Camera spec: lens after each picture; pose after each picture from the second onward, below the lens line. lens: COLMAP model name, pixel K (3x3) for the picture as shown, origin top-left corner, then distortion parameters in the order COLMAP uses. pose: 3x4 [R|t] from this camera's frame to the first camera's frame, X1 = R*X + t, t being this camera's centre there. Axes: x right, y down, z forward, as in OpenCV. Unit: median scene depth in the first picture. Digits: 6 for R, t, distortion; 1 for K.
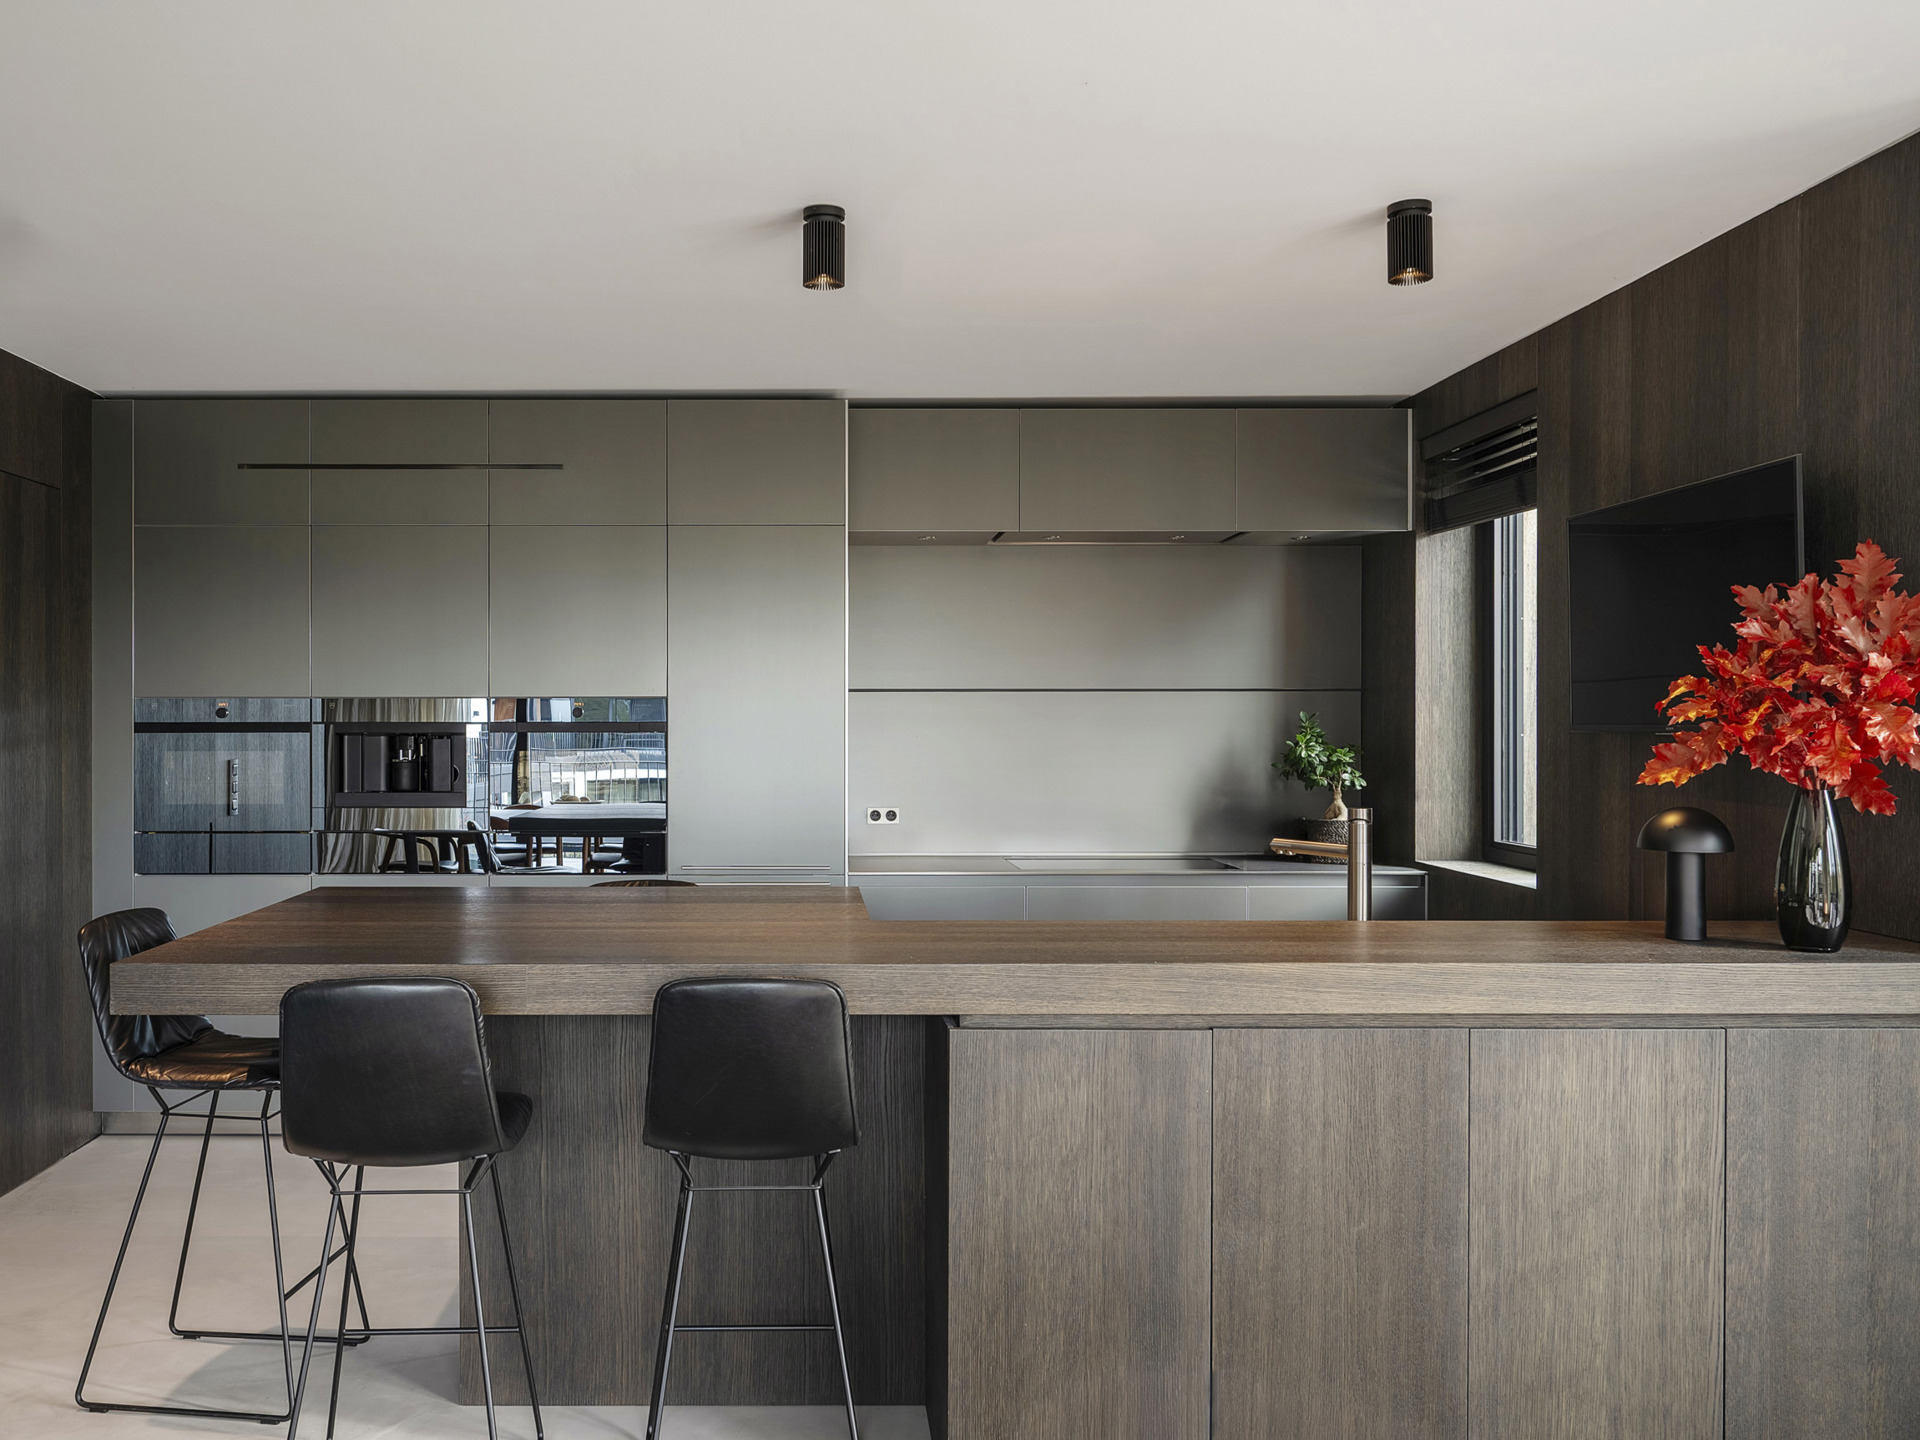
lens RADIAL K [[1469.3, 0, 957.2], [0, 1469.3, 715.6], [0, 0, 1]] dist [-0.003142, 0.000000]
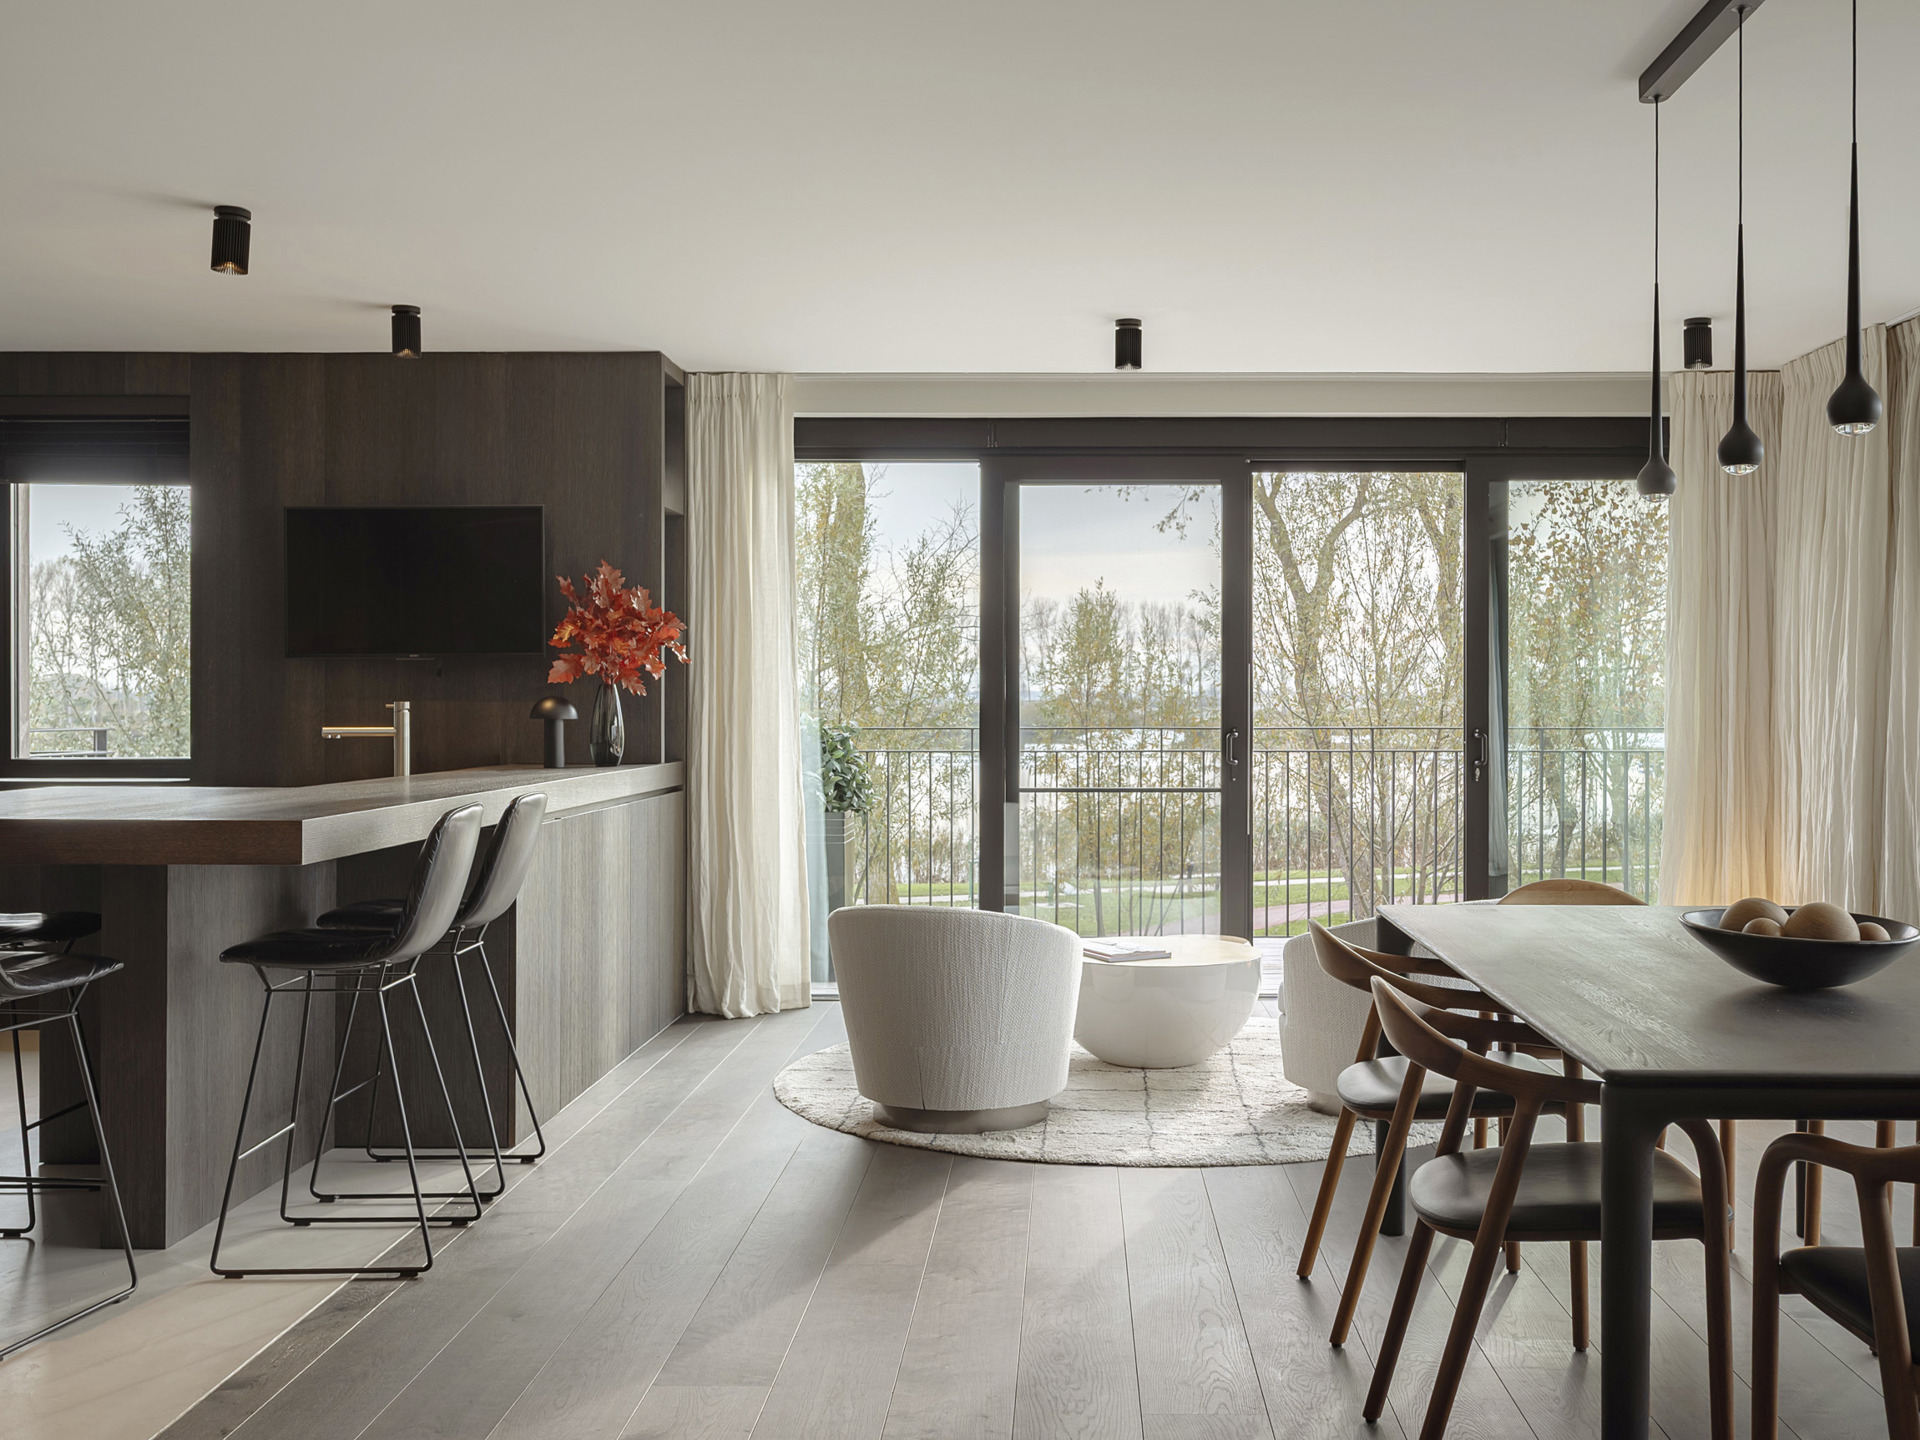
lens RADIAL K [[1862.9, 0, 965.6], [0, 1862.9, 714.3], [0, 0, 1]] dist [-0.024511, 0.000000]
pose [[0.069255, -0.005383, 0.997584, -1.560260], [0.001311, 0.999985, 0.005305, 0.065347], [-0.997598, 0.000940, 0.069261, 0.286553]]
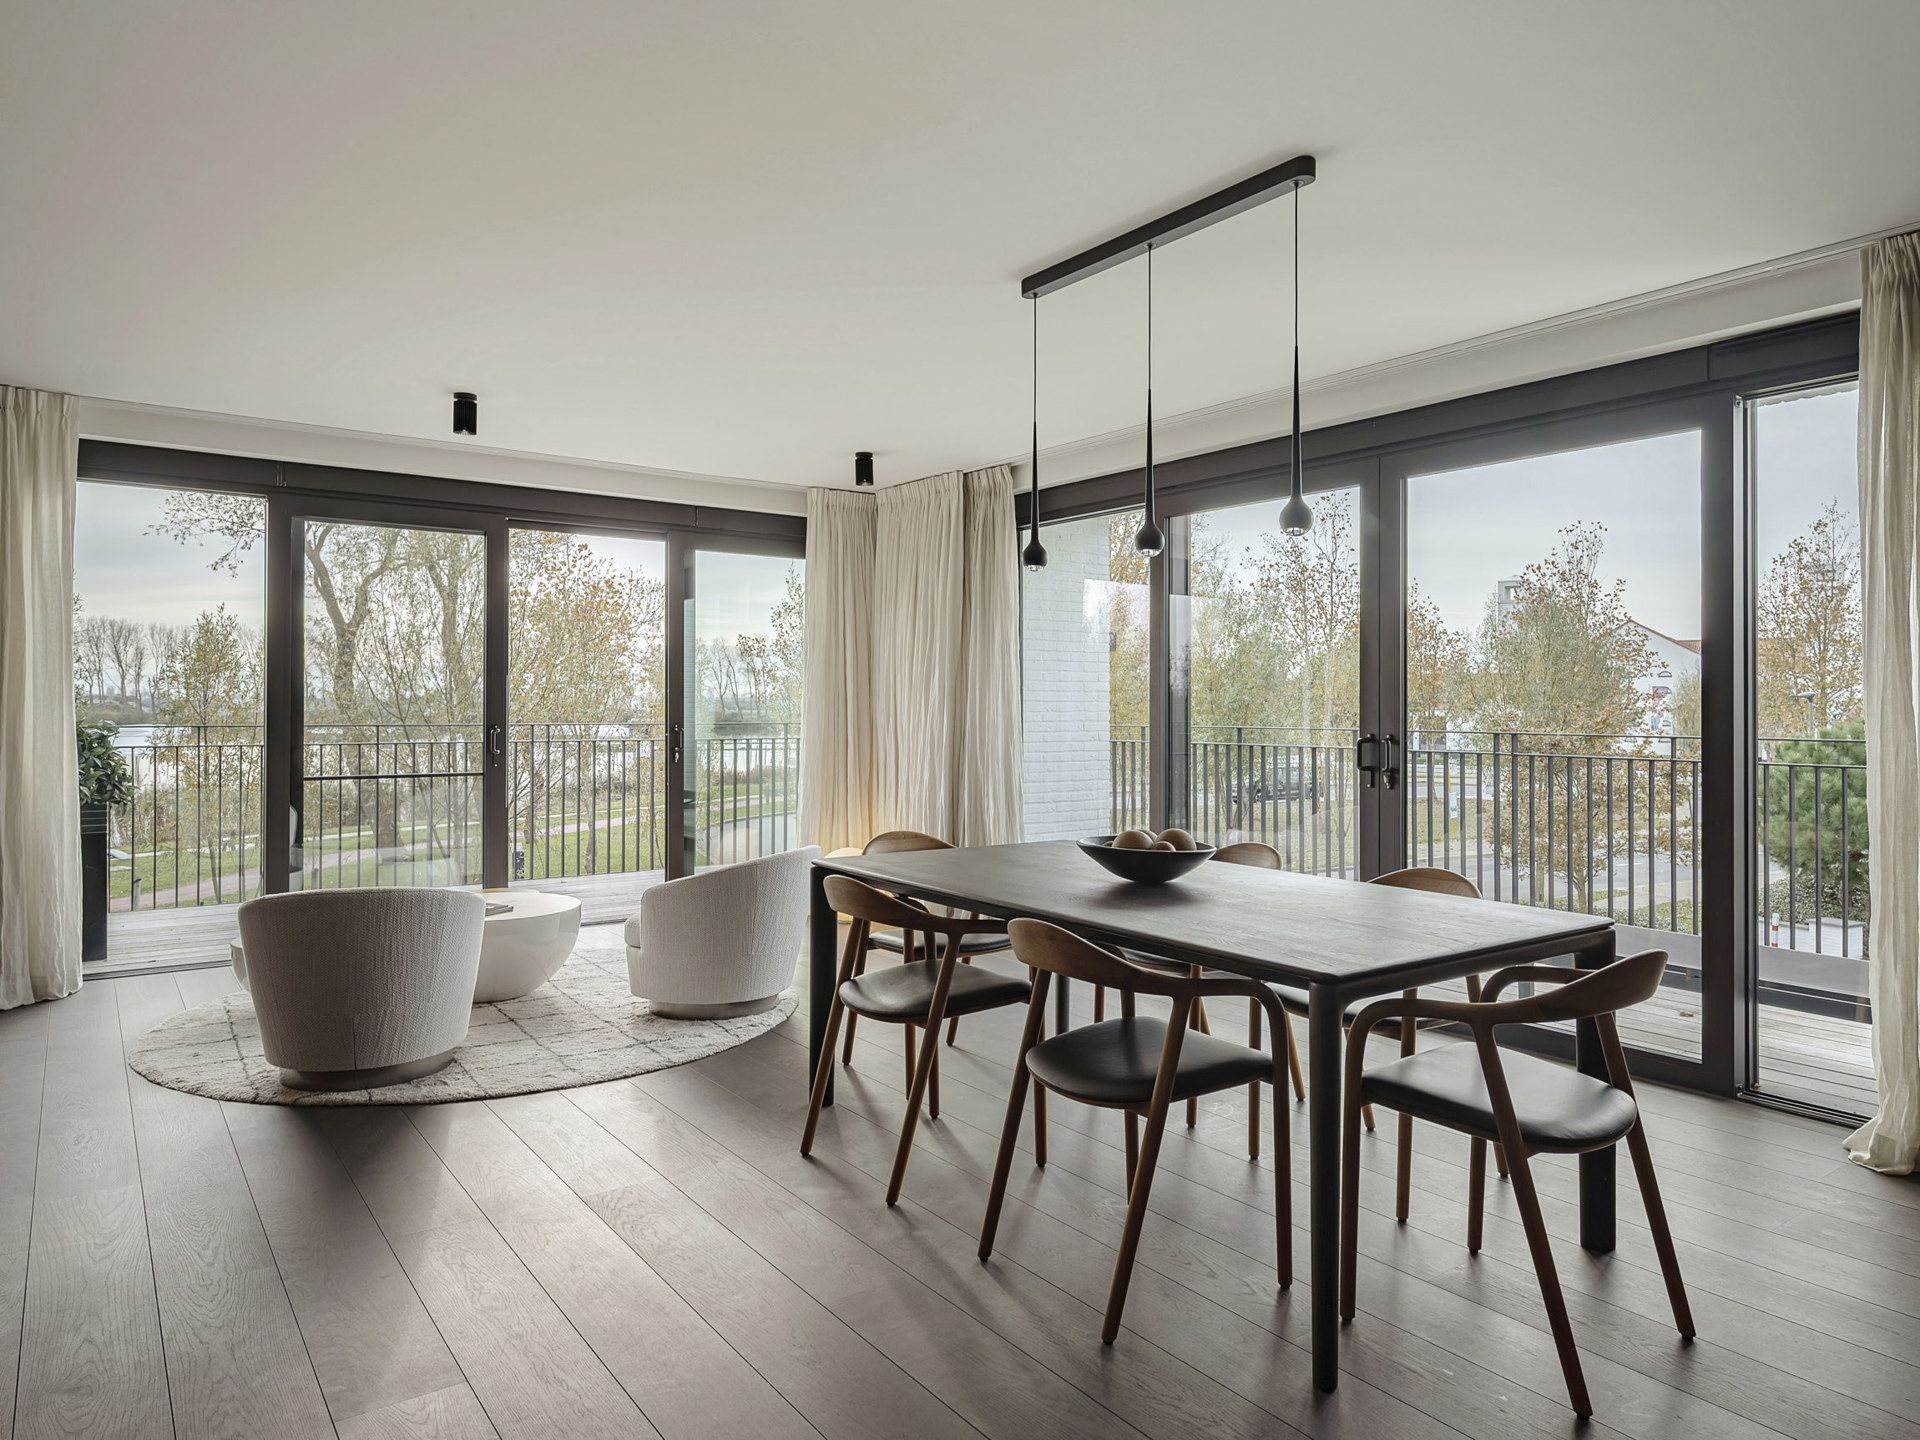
lens RADIAL K [[1234.6, 0, 973.8], [0, 1234.6, 706.7], [0, 0, 1]] dist [-0.021479, 0.004618]
pose [[-0.573385, -0.001508, 0.819285, -1.280401], [-0.002916, 0.999996, -0.000200, 0.063547], [-0.819281, -0.002504, -0.573387, 0.613586]]
